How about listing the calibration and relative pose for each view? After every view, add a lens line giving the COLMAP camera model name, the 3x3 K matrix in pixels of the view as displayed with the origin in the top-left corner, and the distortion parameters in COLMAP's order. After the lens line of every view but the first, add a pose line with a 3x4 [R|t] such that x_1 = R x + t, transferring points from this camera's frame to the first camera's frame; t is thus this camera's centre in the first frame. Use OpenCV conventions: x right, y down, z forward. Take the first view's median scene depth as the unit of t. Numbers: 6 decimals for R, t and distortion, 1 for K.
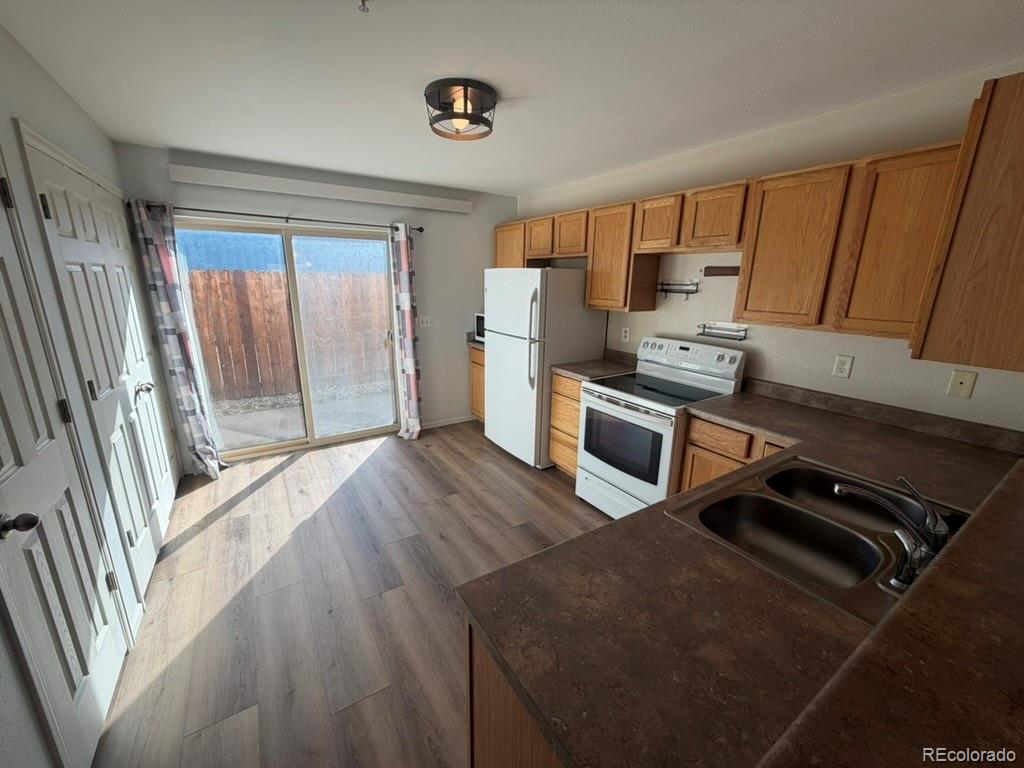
lens RADIAL K [[406.4, 0, 512.7], [0, 406.4, 388.4], [0, 0, 1]] dist [0.000269, -0.000407]
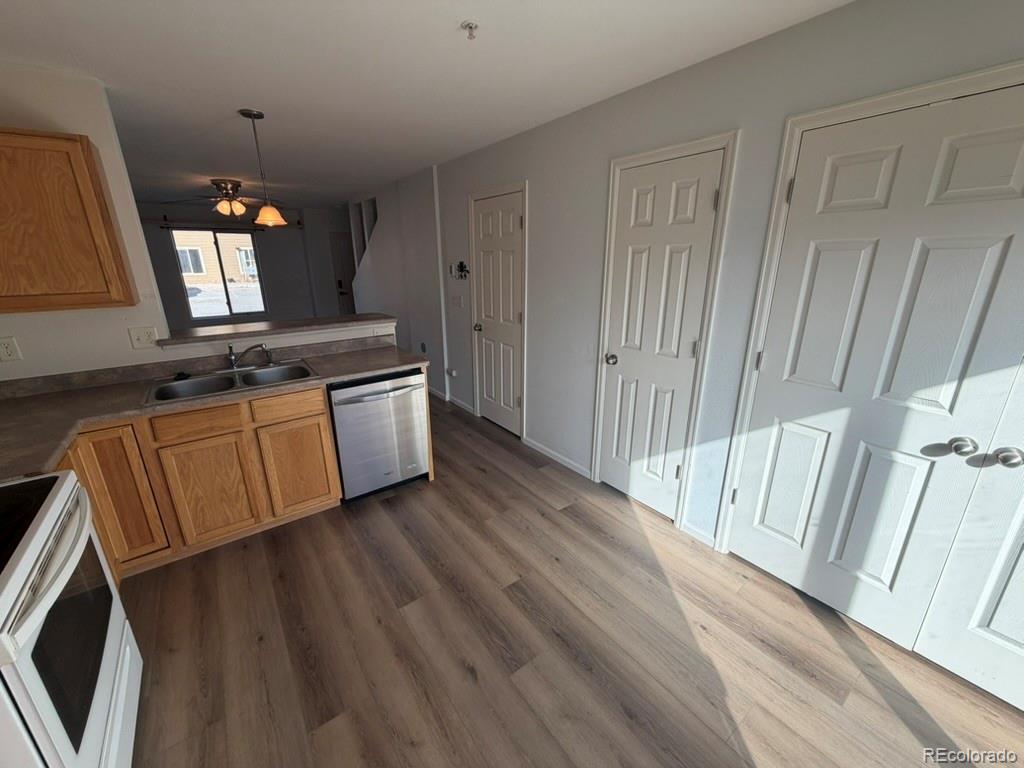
lens RADIAL K [[406.4, 0, 511.3], [0, 406.4, 383.8], [0, 0, 1]] dist [0.000269, -0.000407]
pose [[-0.998026, 0.016428, -0.060617, -0.194125], [-0.018557, 0.844953, 0.534518, -0.334251], [0.060000, 0.534588, -0.842980, 1.242107]]
